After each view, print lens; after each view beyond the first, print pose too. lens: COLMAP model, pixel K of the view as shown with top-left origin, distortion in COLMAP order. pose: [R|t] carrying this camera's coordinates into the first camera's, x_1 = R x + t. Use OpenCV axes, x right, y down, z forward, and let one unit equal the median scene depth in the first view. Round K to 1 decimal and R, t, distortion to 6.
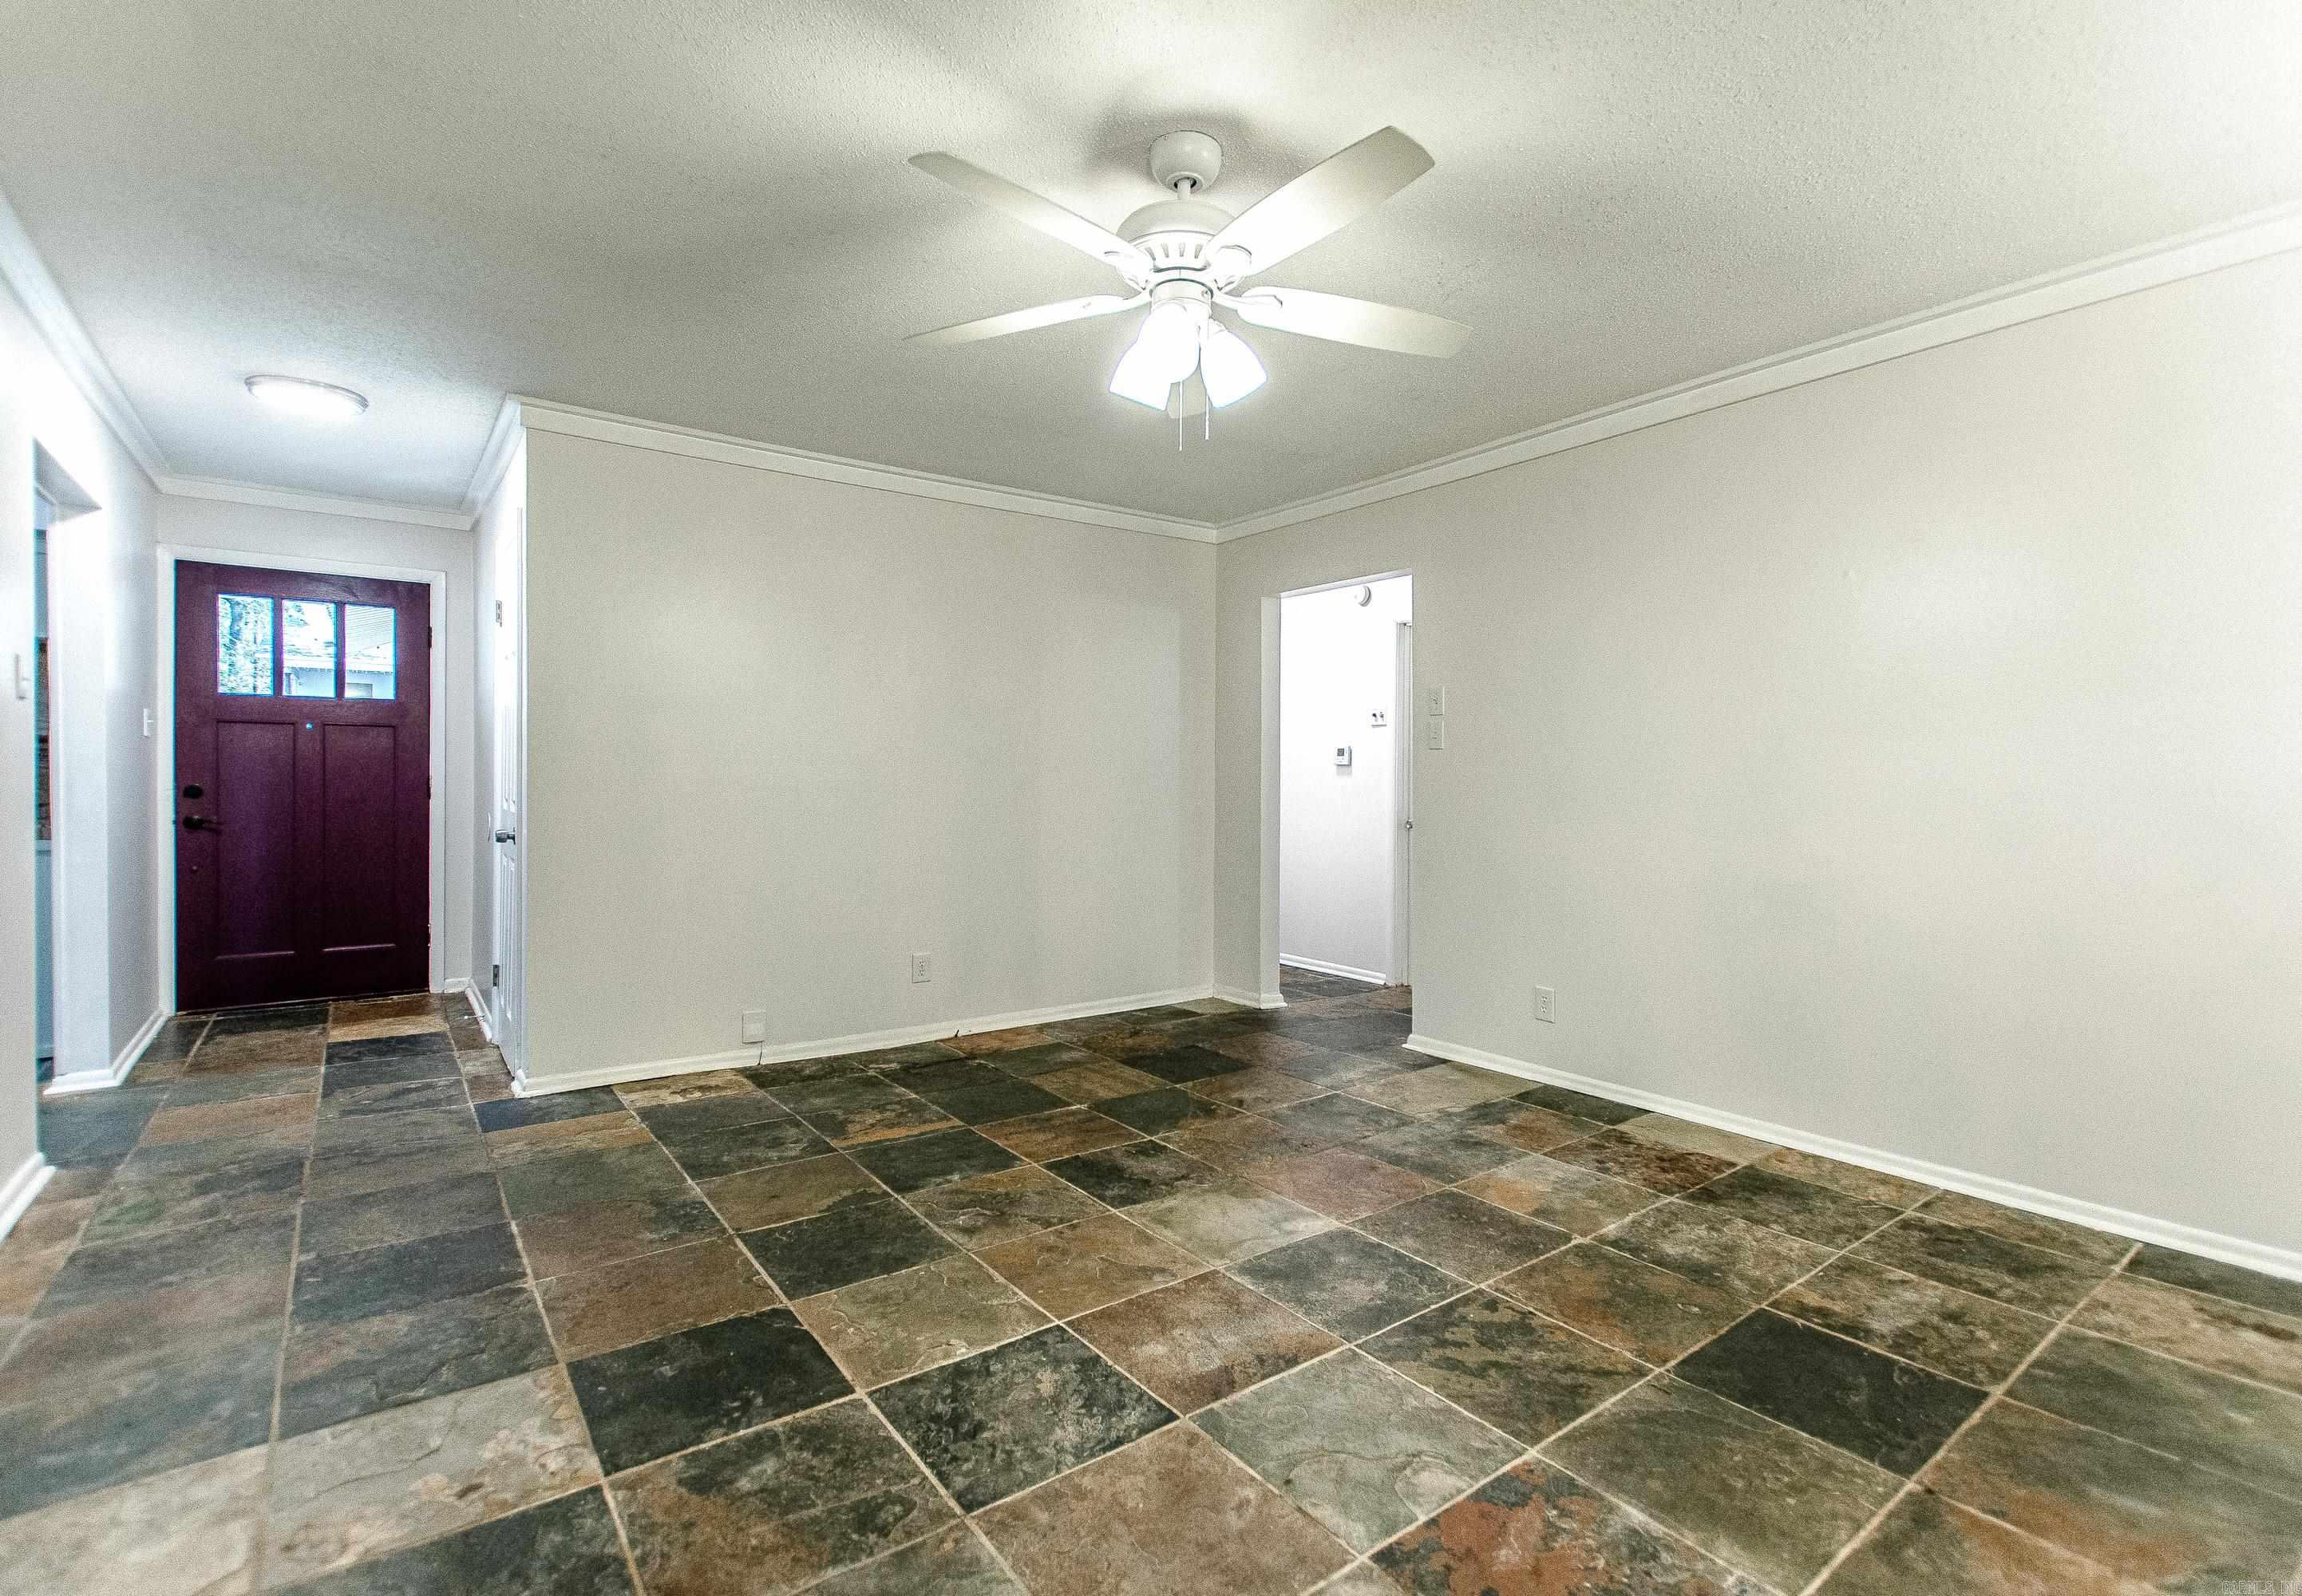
lens RADIAL K [[1054.6, 0, 1180.7], [0, 1054.6, 801.1], [0, 0, 1]] dist [0.008122, -0.005981]
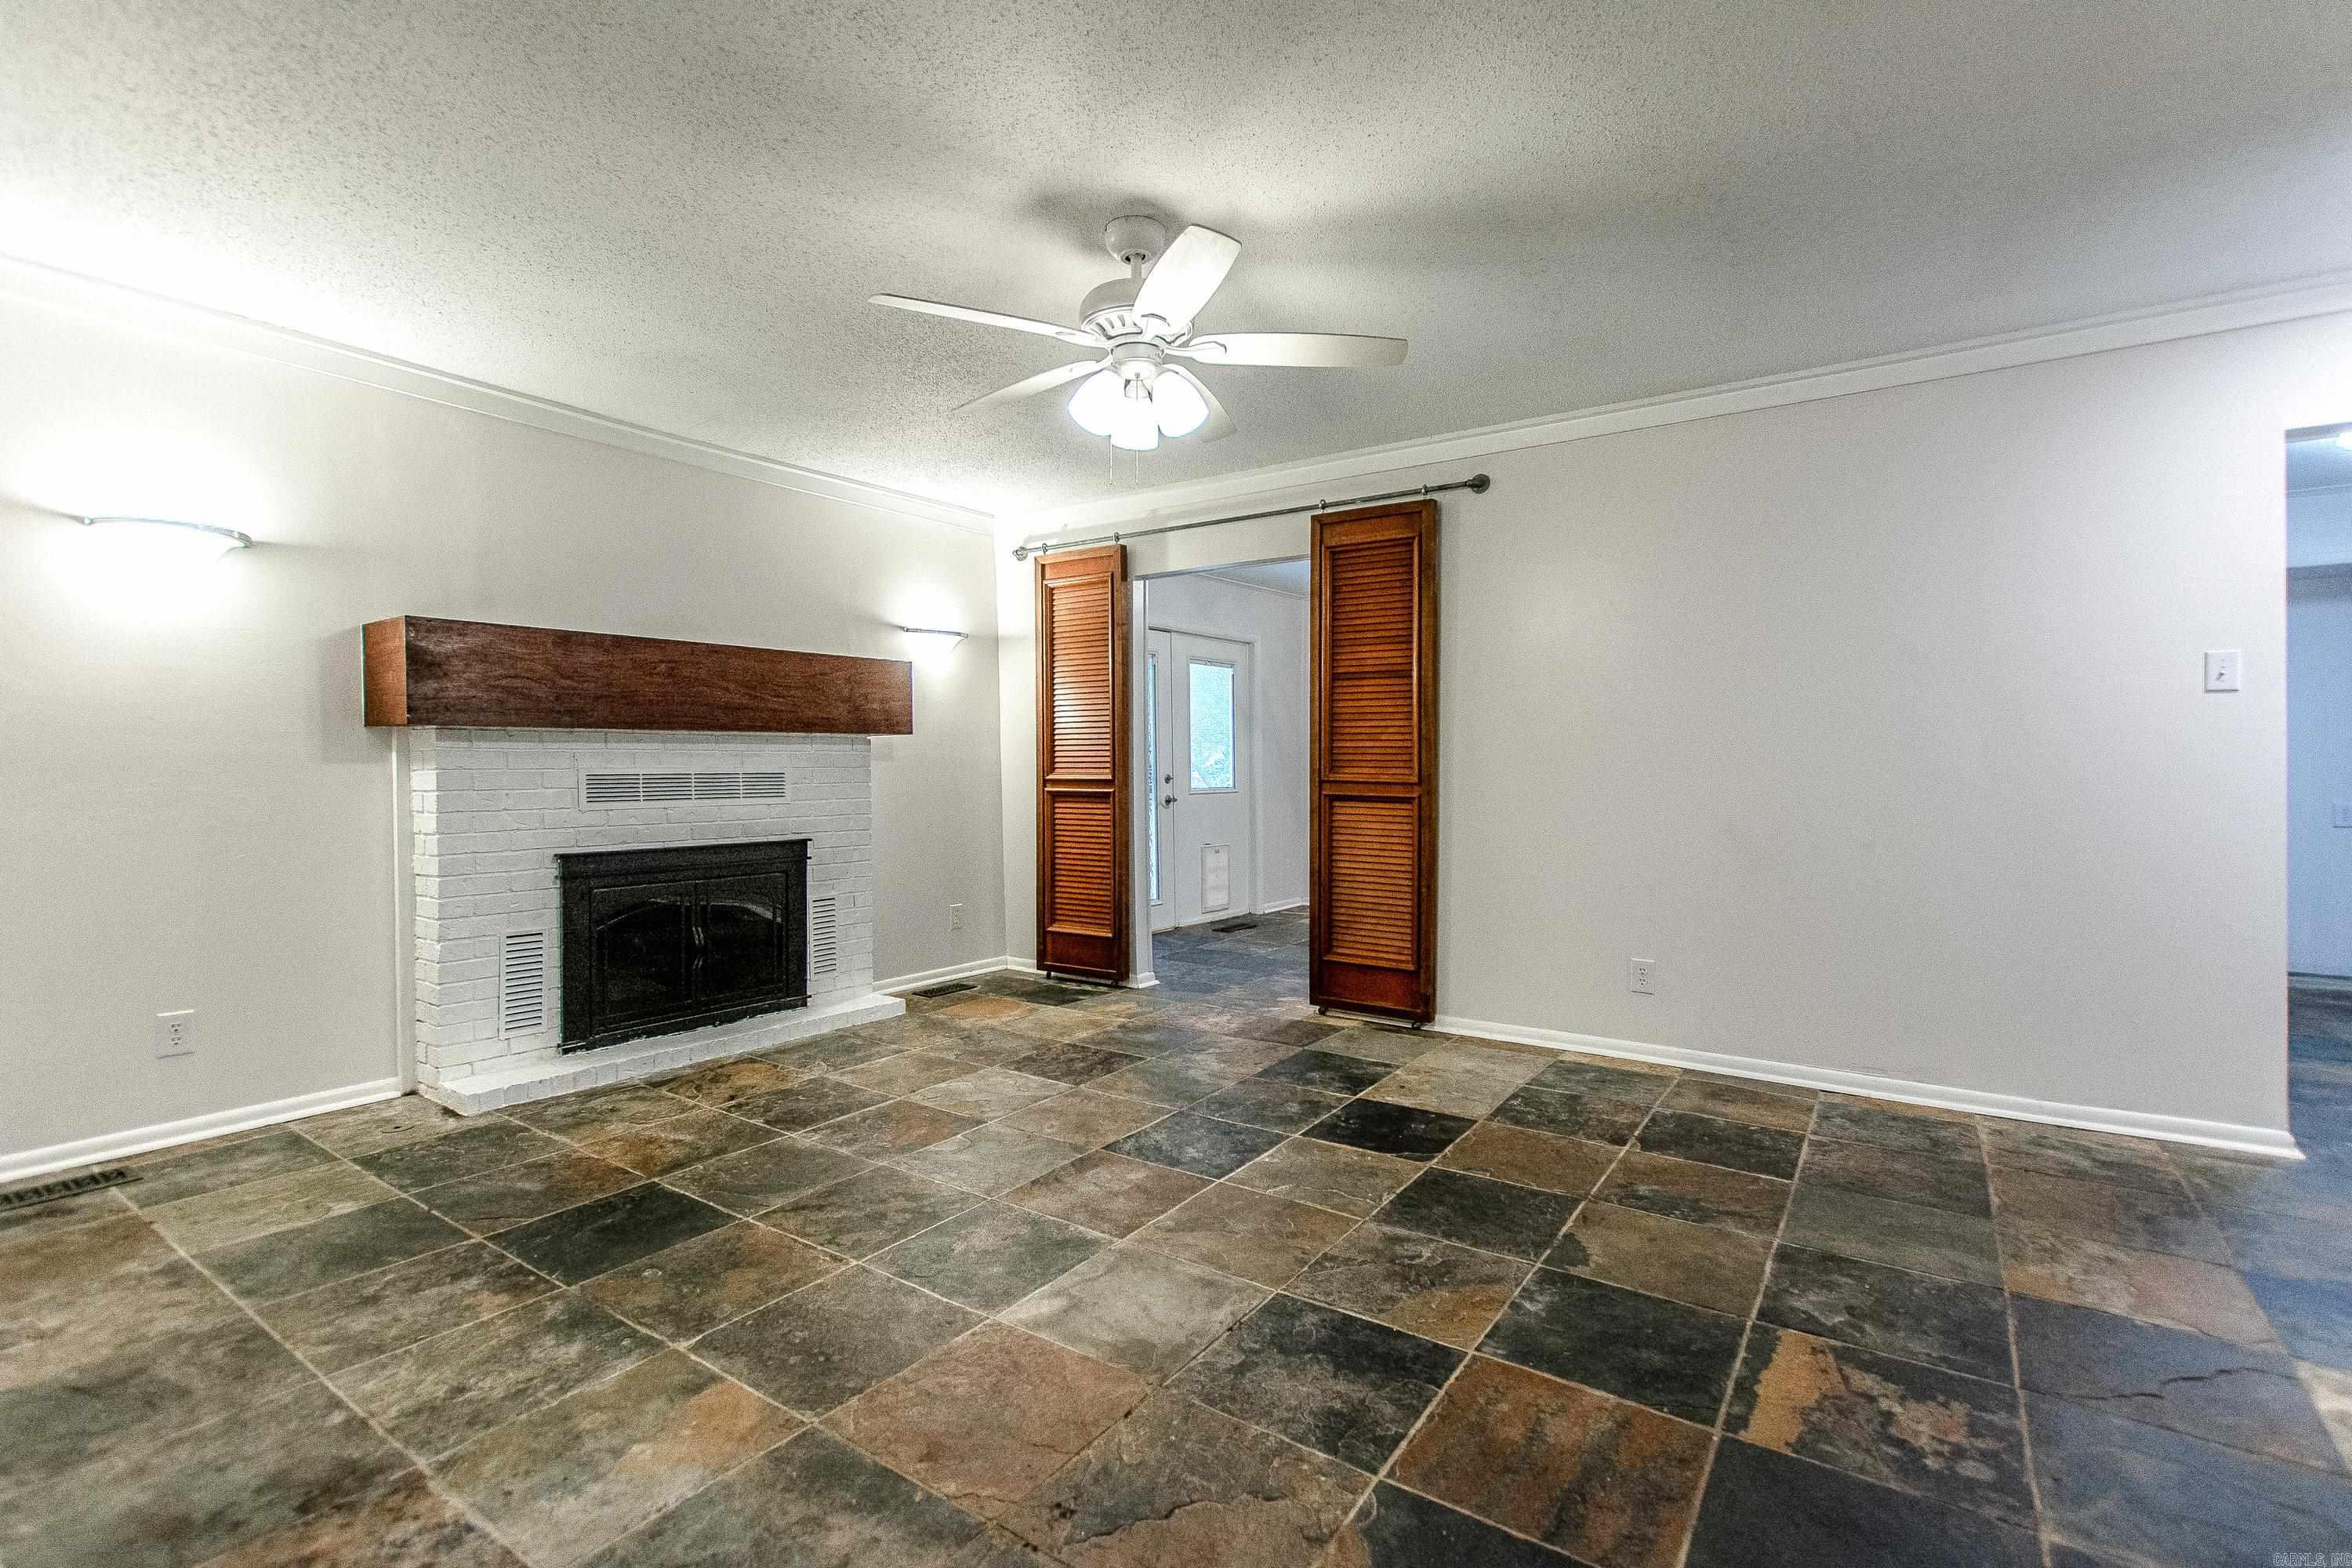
lens RADIAL K [[1050.9, 0, 1184.2], [0, 1050.9, 782.8], [0, 0, 1]] dist [0.002346, -0.000584]
pose [[-0.951379, -0.001503, -0.308019, 0.290622], [-0.011338, 0.999481, 0.030143, -0.025159], [0.307814, 0.032169, -0.950903, 1.986799]]
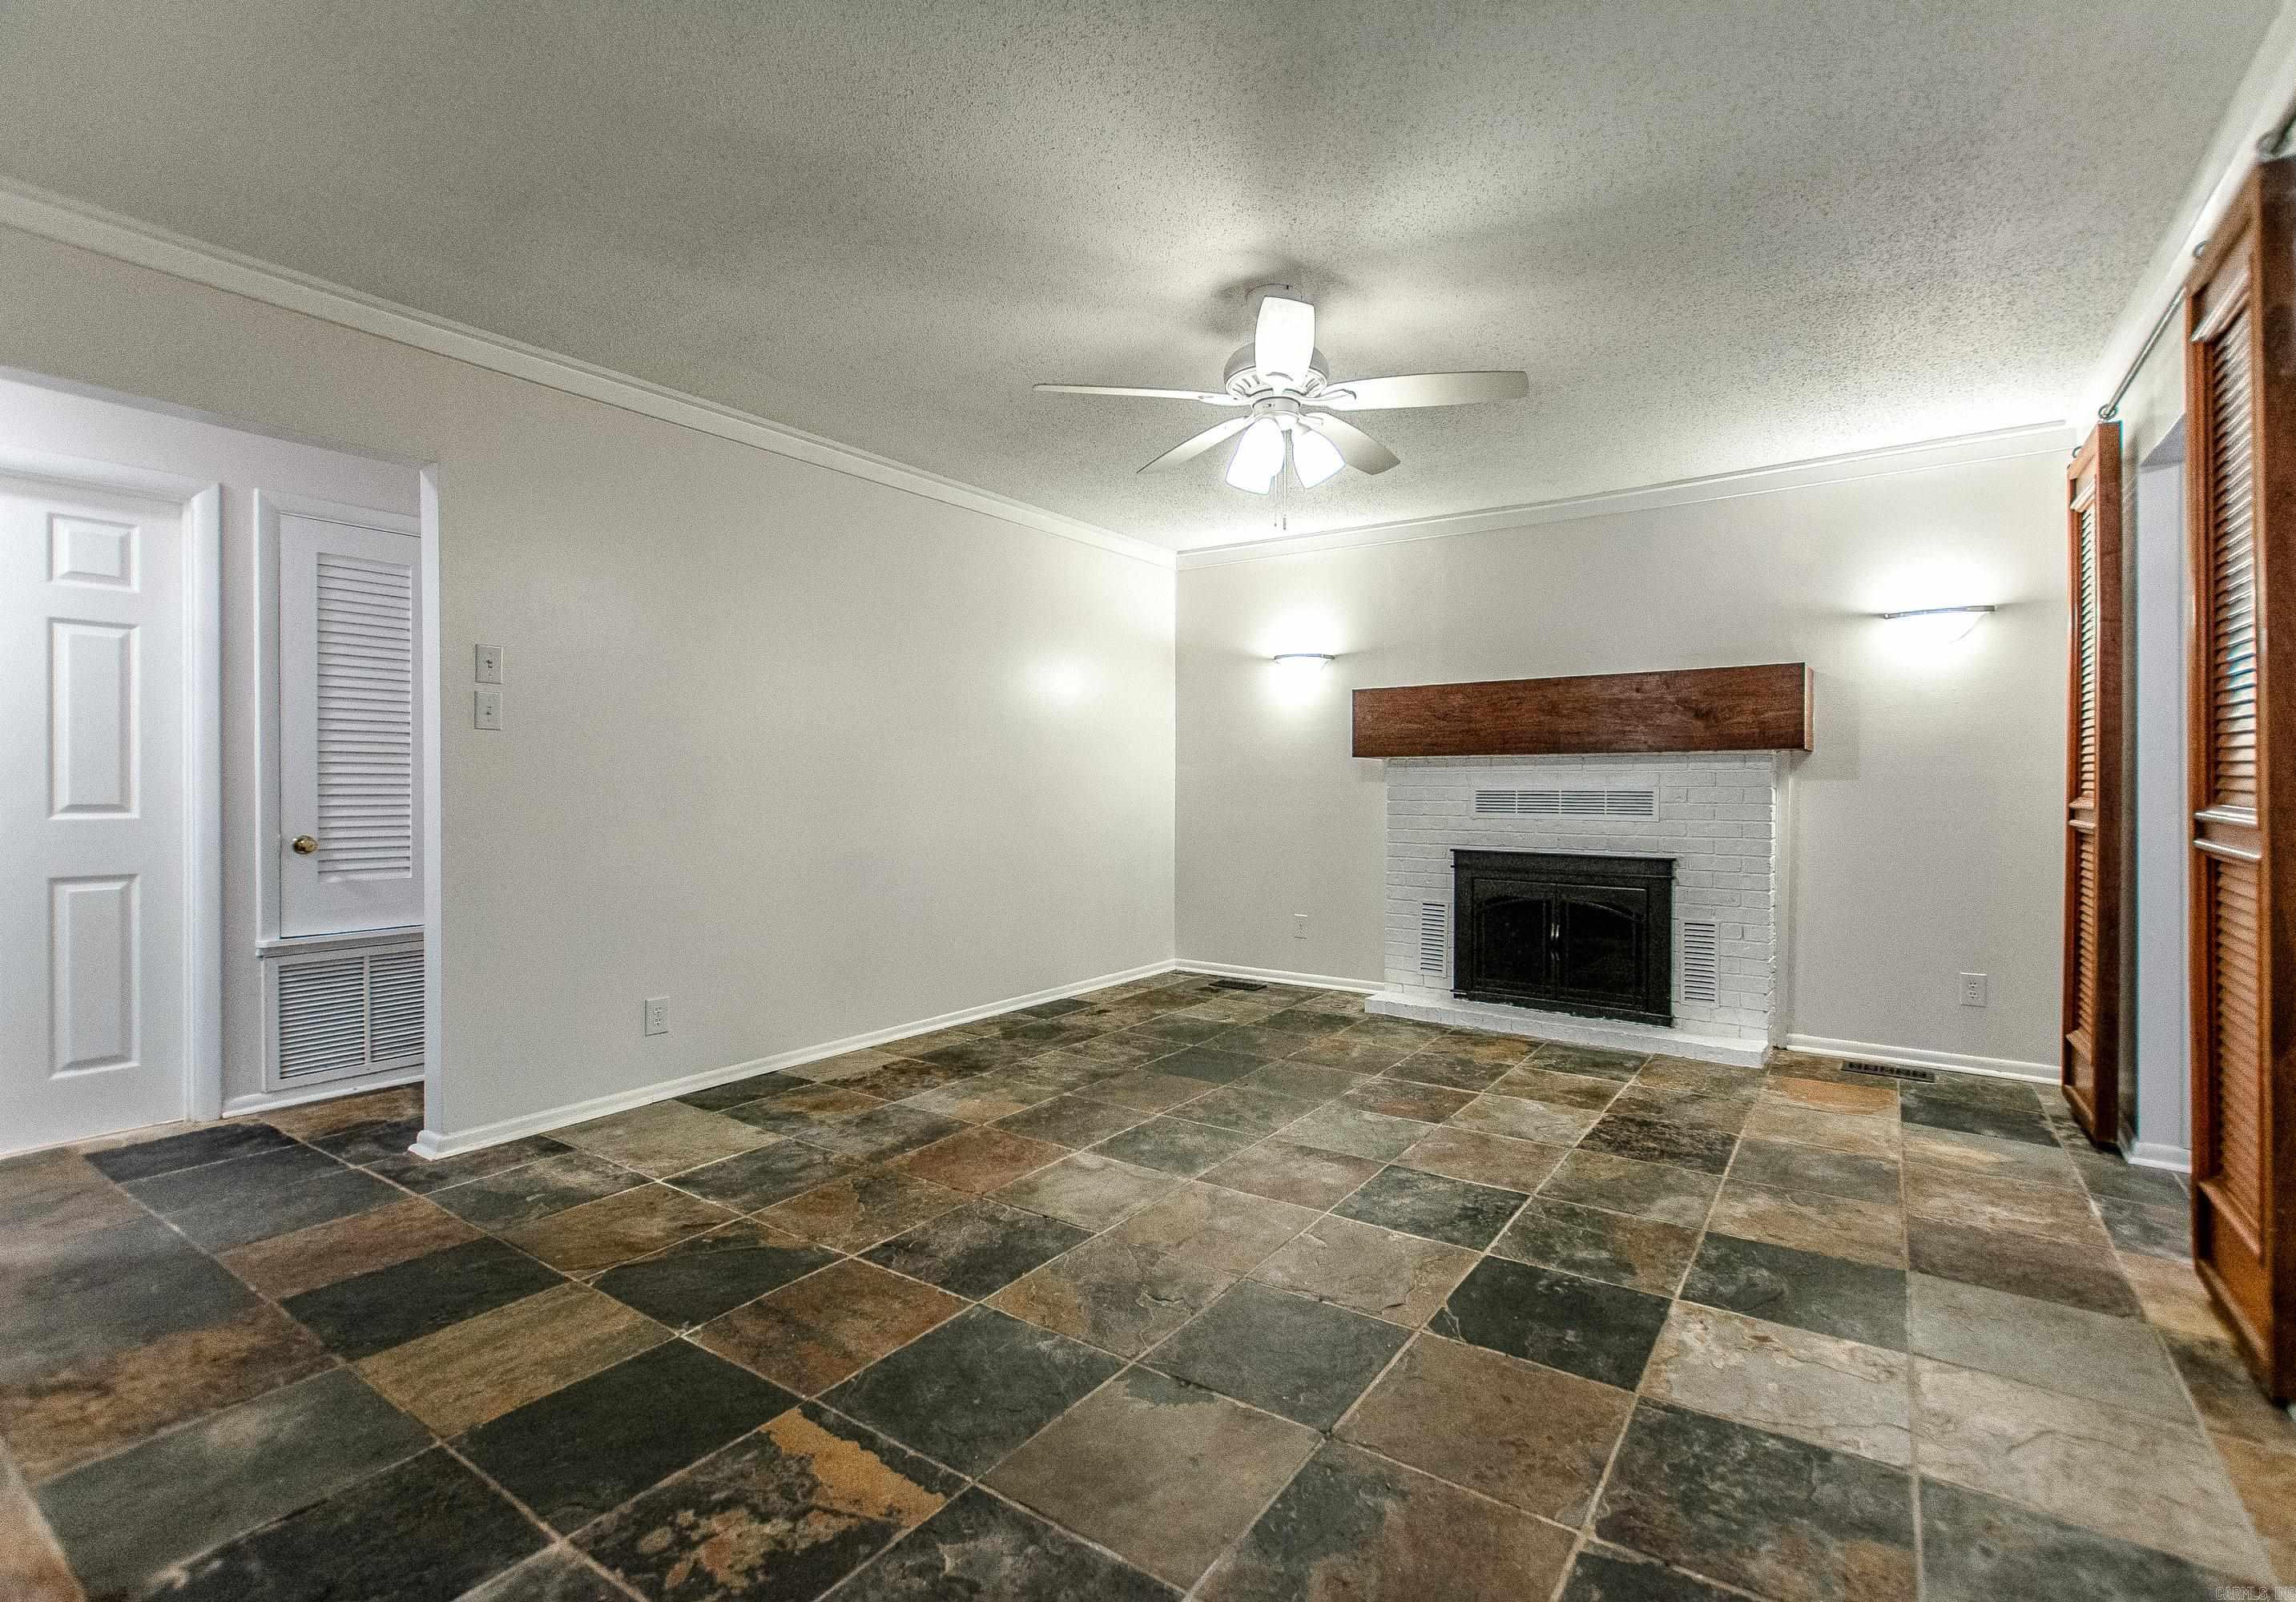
lens RADIAL K [[1051.2, 0, 1211.1], [0, 1051.2, 819.0], [0, 0, 1]] dist [0.005840, 0.000834]
pose [[-0.332688, -0.041755, 0.942112, -1.112932], [0.011226, 0.998773, 0.048230, -0.030900], [-0.942970, 0.026622, -0.331811, 1.390932]]
